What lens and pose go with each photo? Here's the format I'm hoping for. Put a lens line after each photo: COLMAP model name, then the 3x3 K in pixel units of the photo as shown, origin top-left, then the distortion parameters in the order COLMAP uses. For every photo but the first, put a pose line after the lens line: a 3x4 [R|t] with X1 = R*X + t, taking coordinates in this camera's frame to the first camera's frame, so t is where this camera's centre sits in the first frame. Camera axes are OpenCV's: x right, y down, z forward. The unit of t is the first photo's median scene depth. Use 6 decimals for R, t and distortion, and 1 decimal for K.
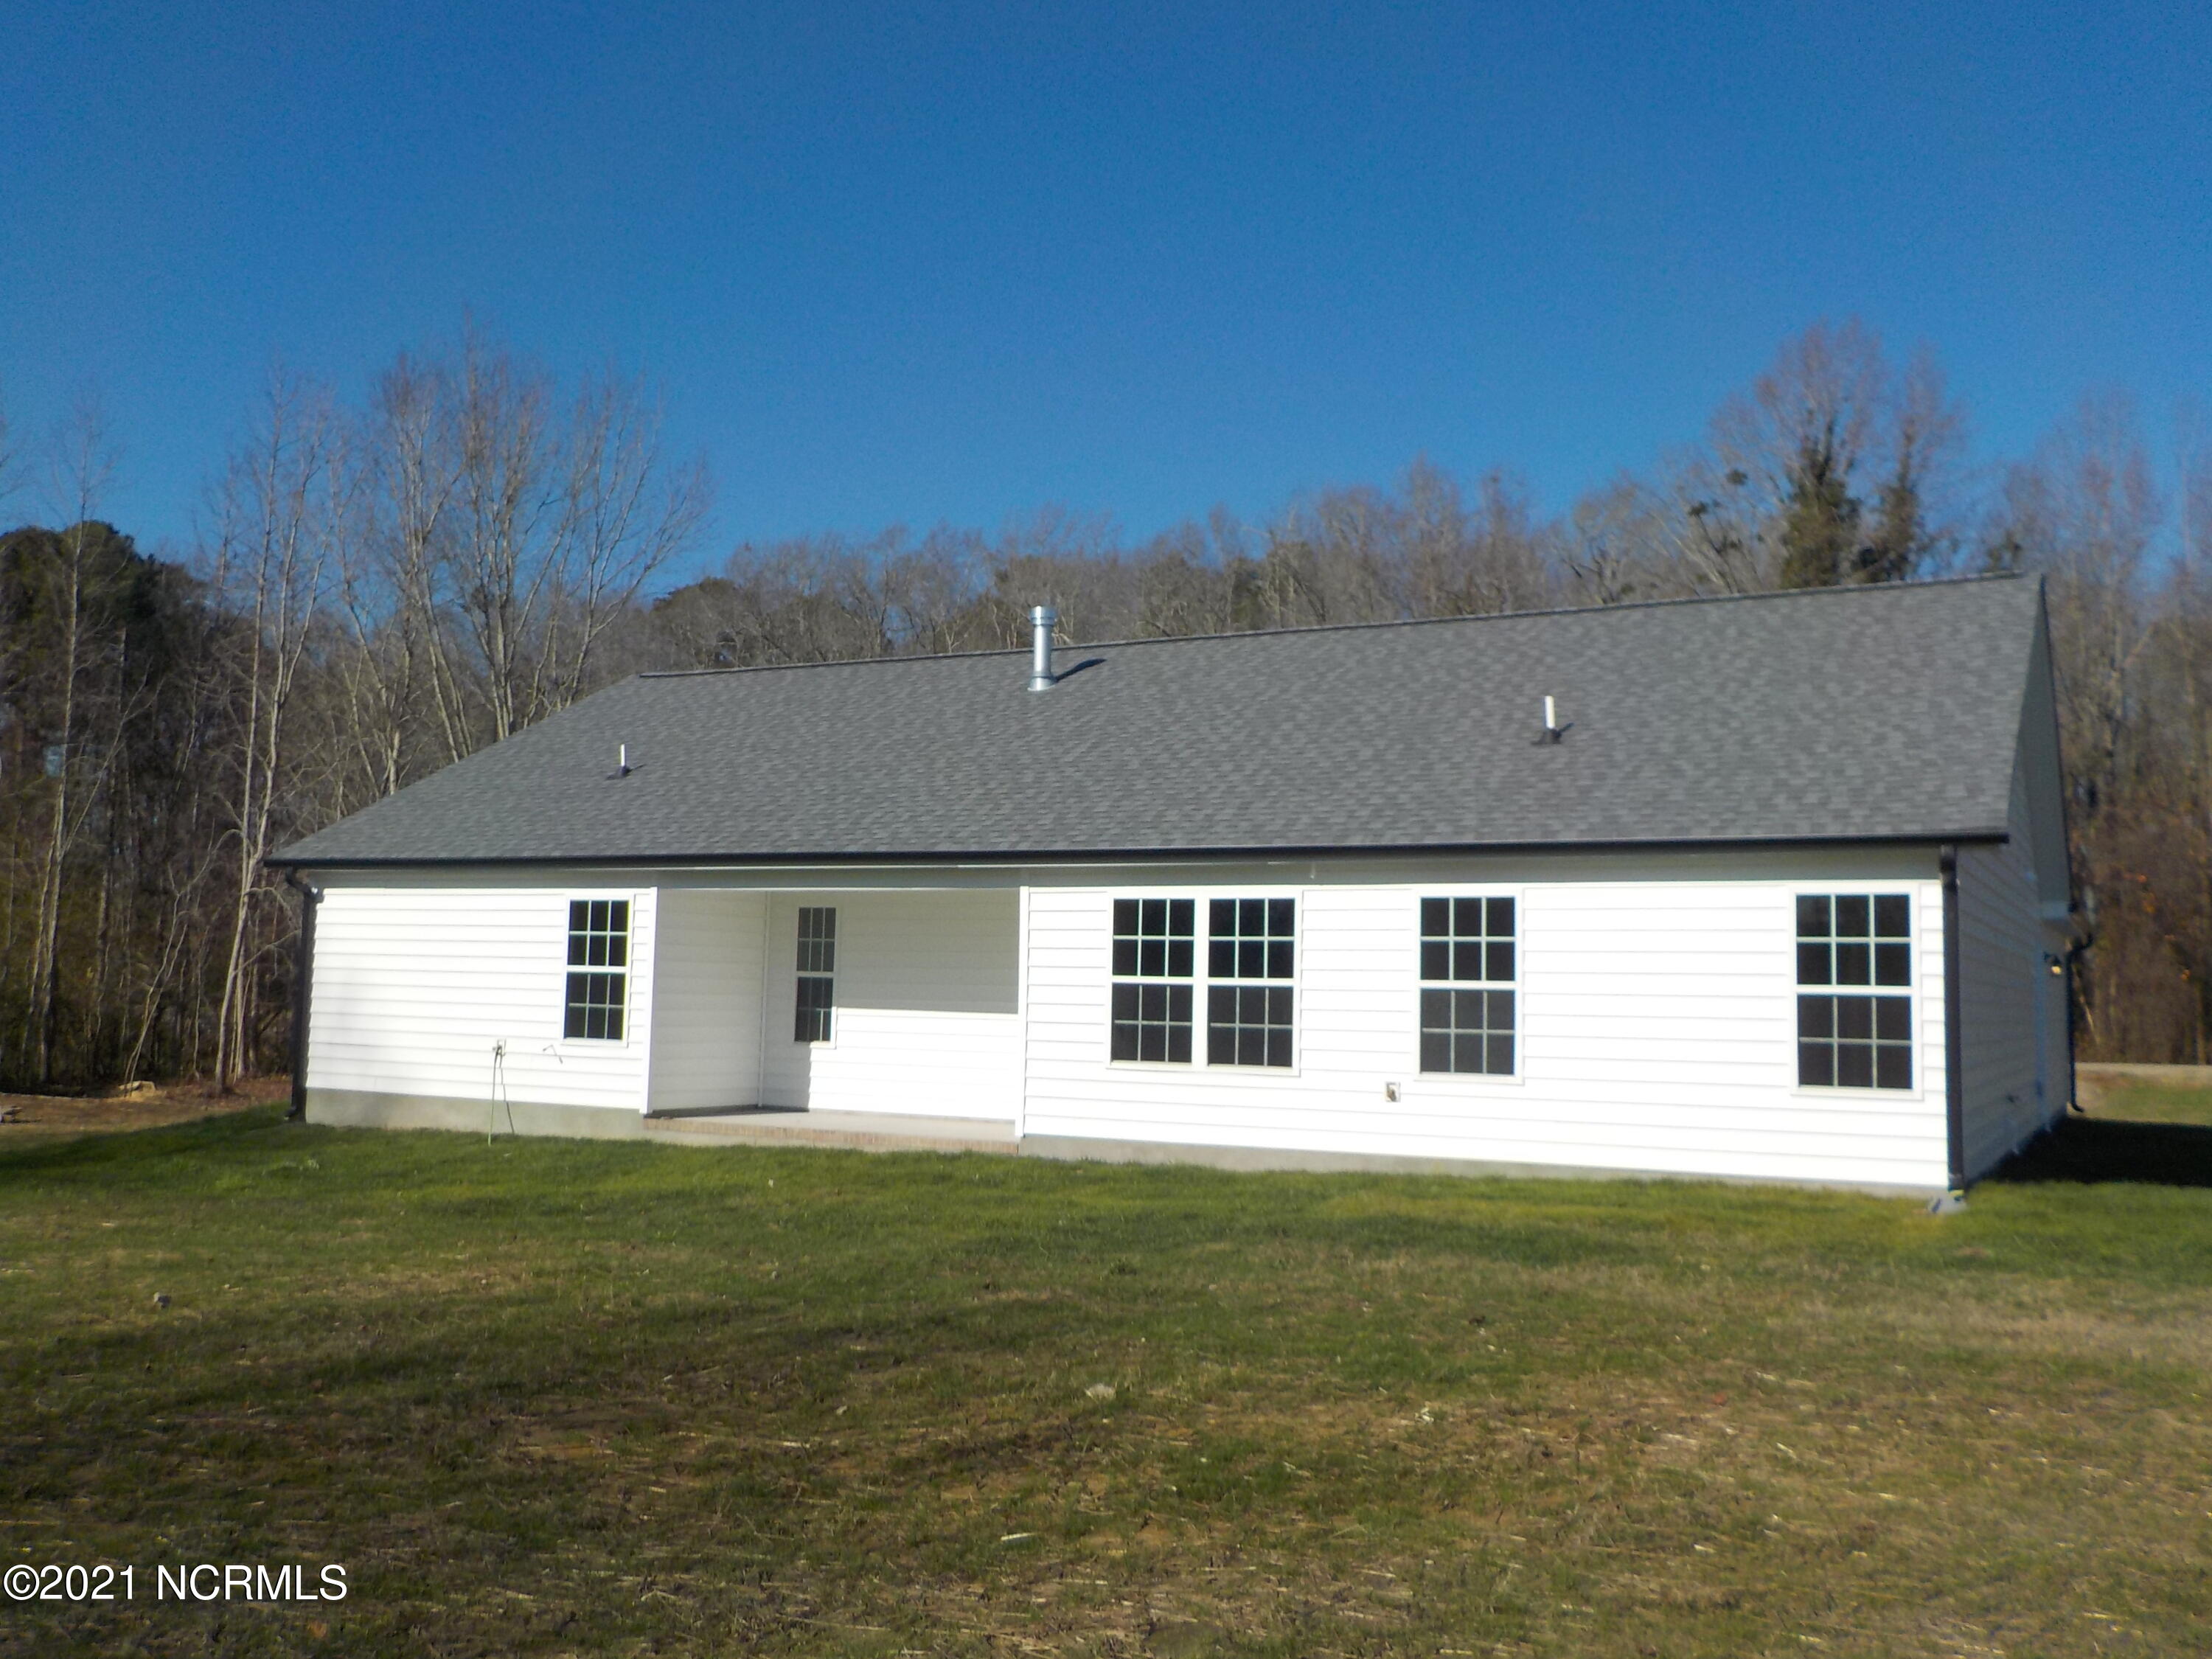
lens RADIAL K [[2053.7, 0, 1102.8], [0, 2053.7, 896.6], [0, 0, 1]] dist [0.043297, 0.003746]
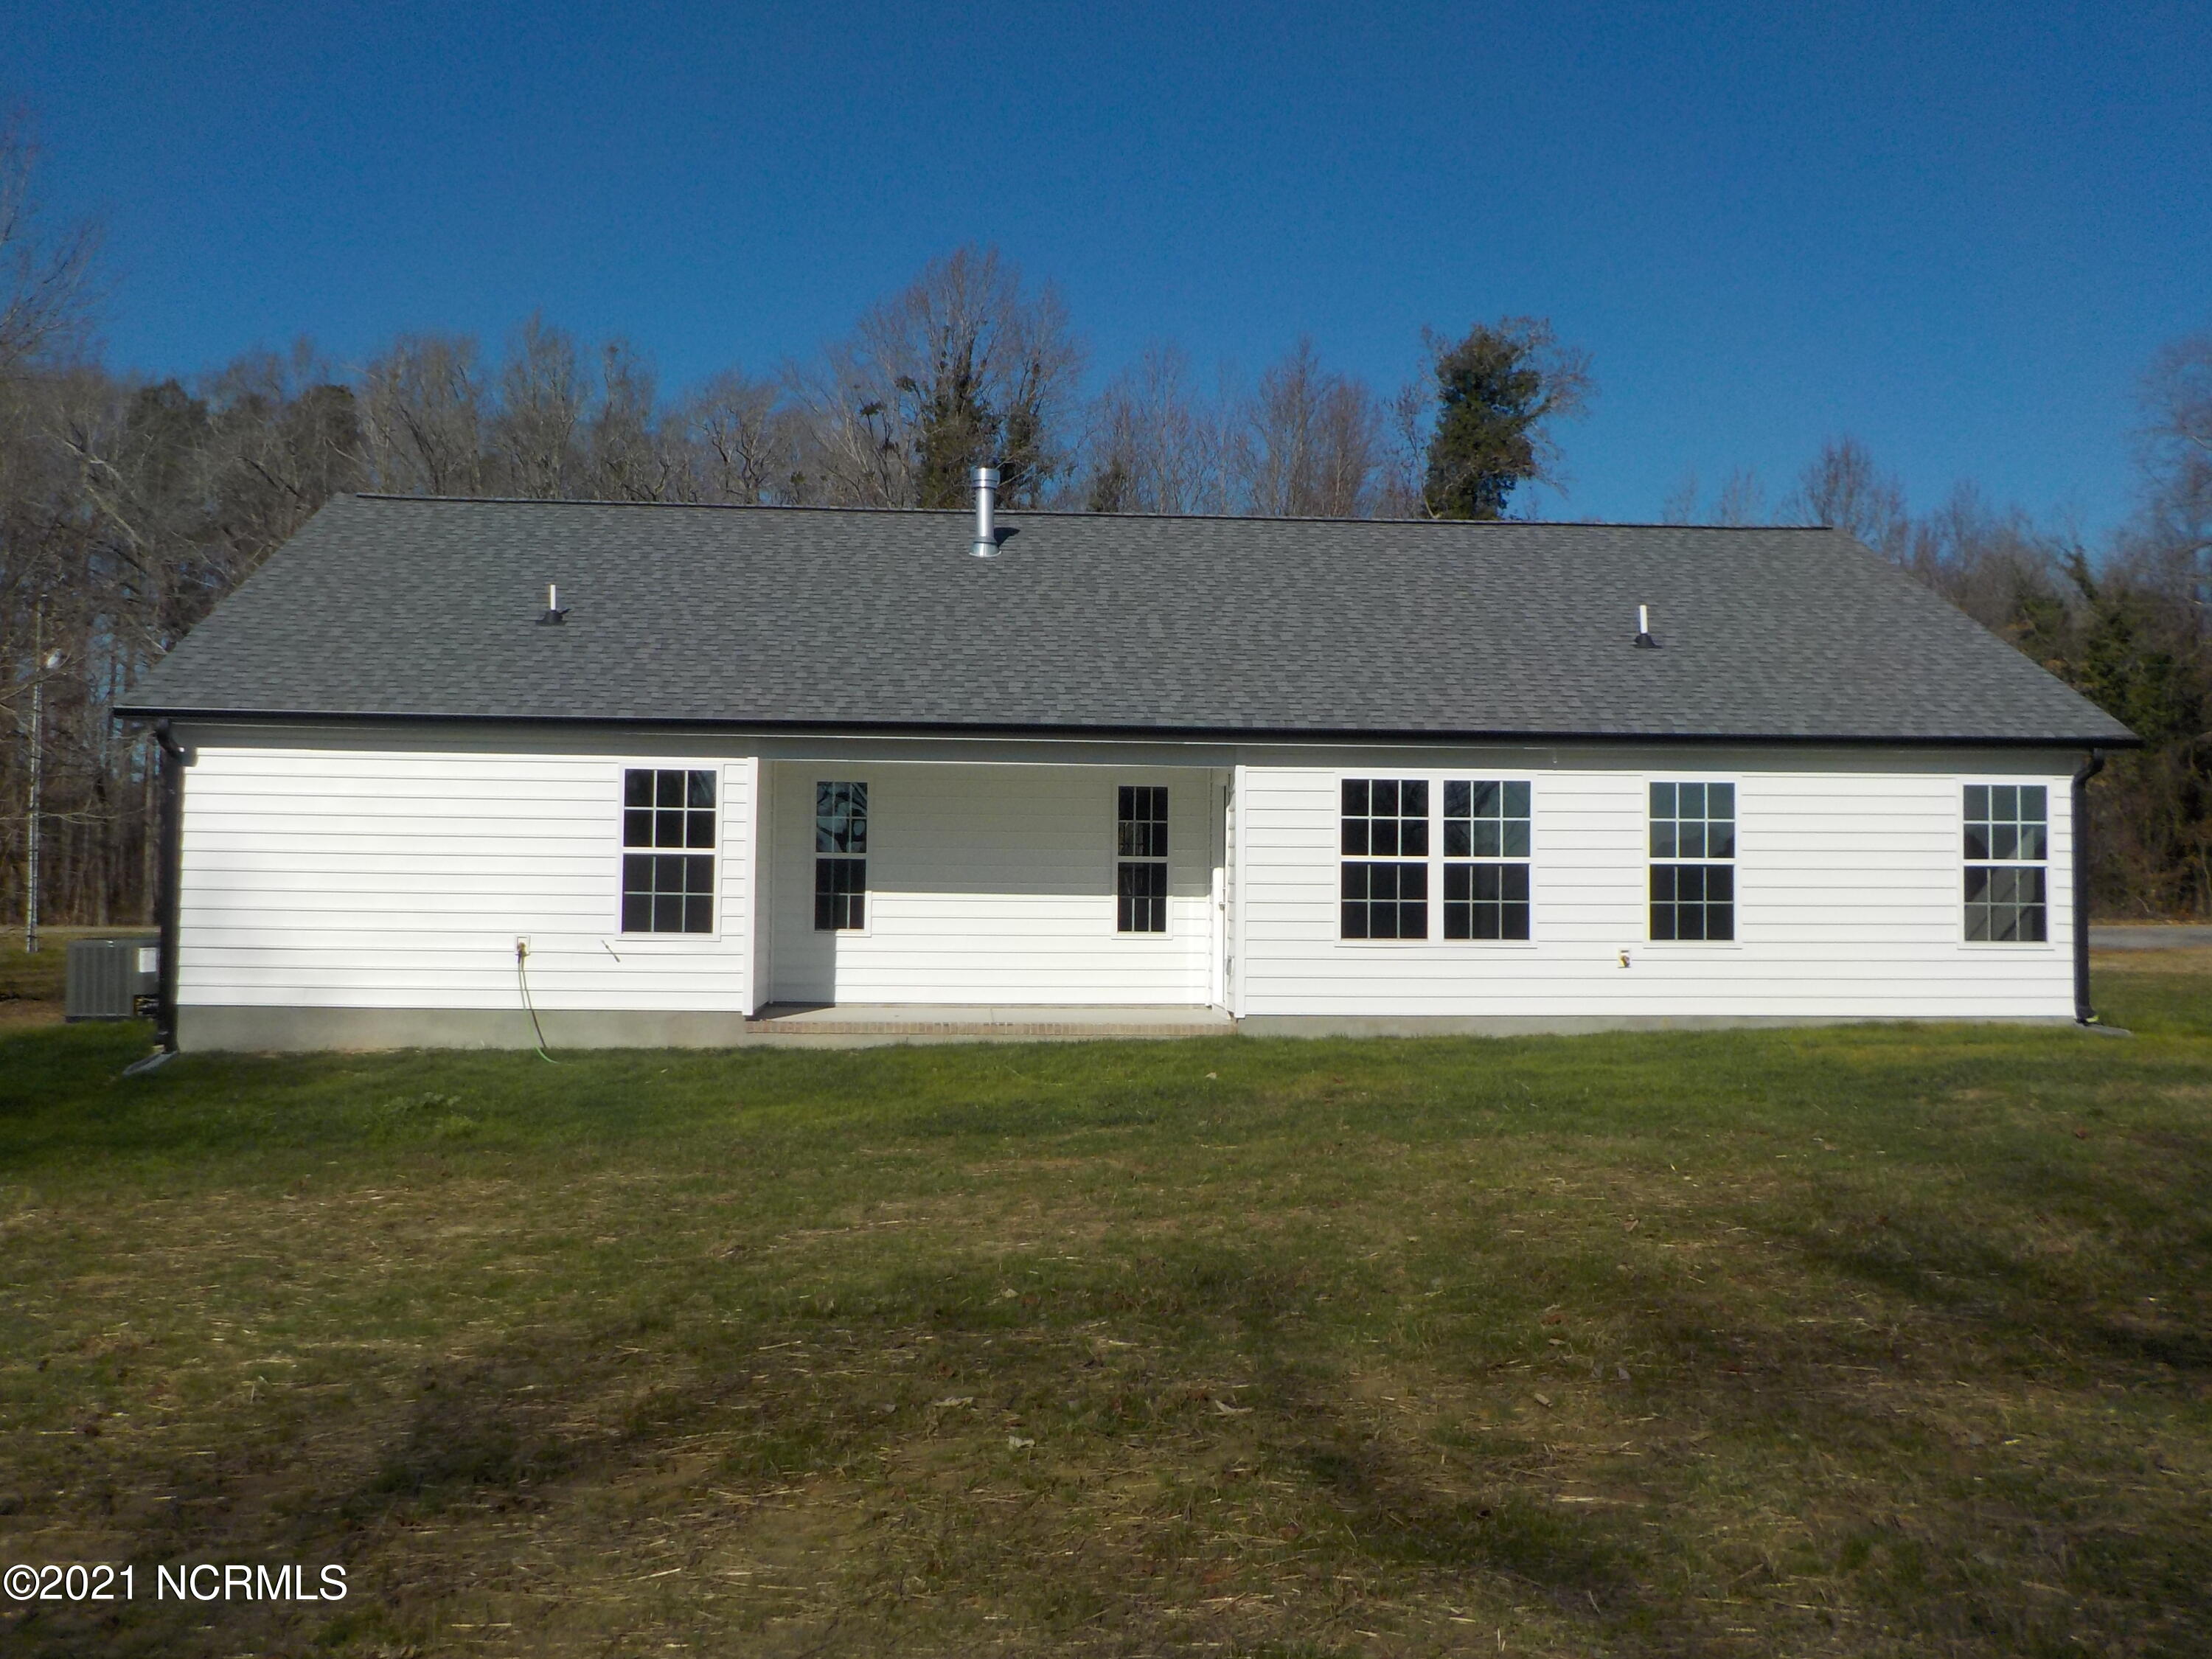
lens RADIAL K [[1970.6, 0, 1106.0], [0, 1970.6, 829.5], [0, 0, 1]] dist [0.026325, 0.005808]
pose [[0.839444, -0.001402, 0.543445, -0.611772], [-0.016467, 0.999472, 0.028015, 0.000626], [-0.543197, -0.032466, 0.838977, 0.245226]]
